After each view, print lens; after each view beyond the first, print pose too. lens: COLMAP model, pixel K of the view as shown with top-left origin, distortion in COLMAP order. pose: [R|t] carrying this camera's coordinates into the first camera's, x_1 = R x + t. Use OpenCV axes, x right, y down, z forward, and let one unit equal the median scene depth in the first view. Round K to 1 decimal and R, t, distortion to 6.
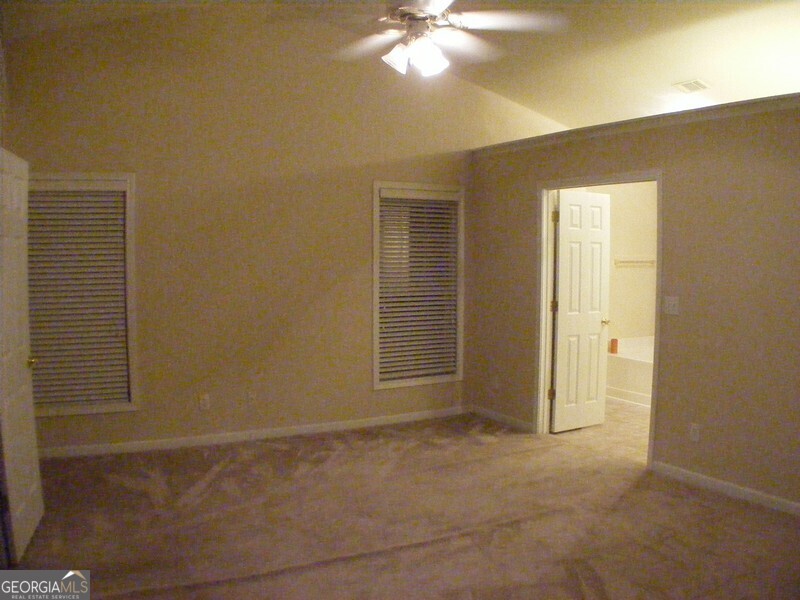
lens RADIAL K [[726.5, 0, 401.9], [0, 726.5, 299.3], [0, 0, 1]] dist [-0.310443, 0.134524]
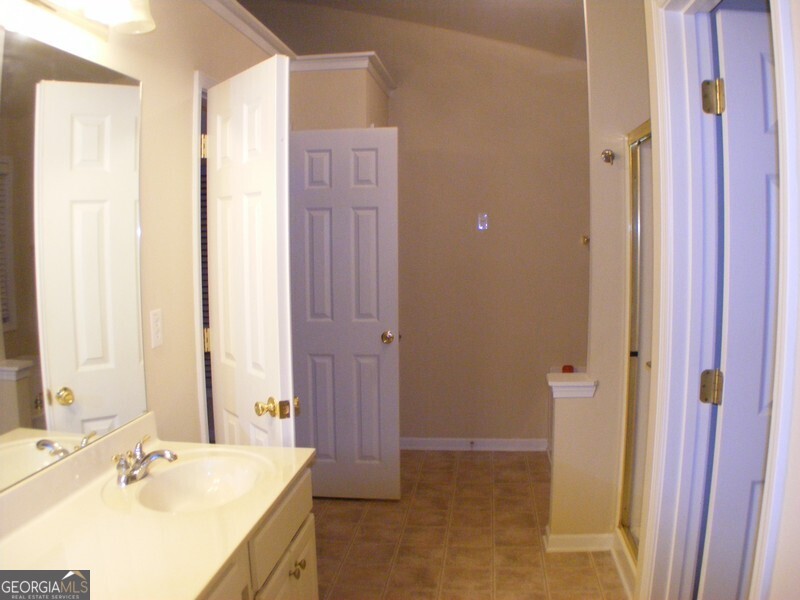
lens RADIAL K [[726.5, 0, 401.9], [0, 726.5, 299.3], [0, 0, 1]] dist [-0.310443, 0.134524]
pose [[0.819783, 0.037999, -0.571413, 0.653366], [-0.027524, 0.999257, 0.026962, -0.018422], [0.572013, -0.006375, 0.820220, 0.498135]]
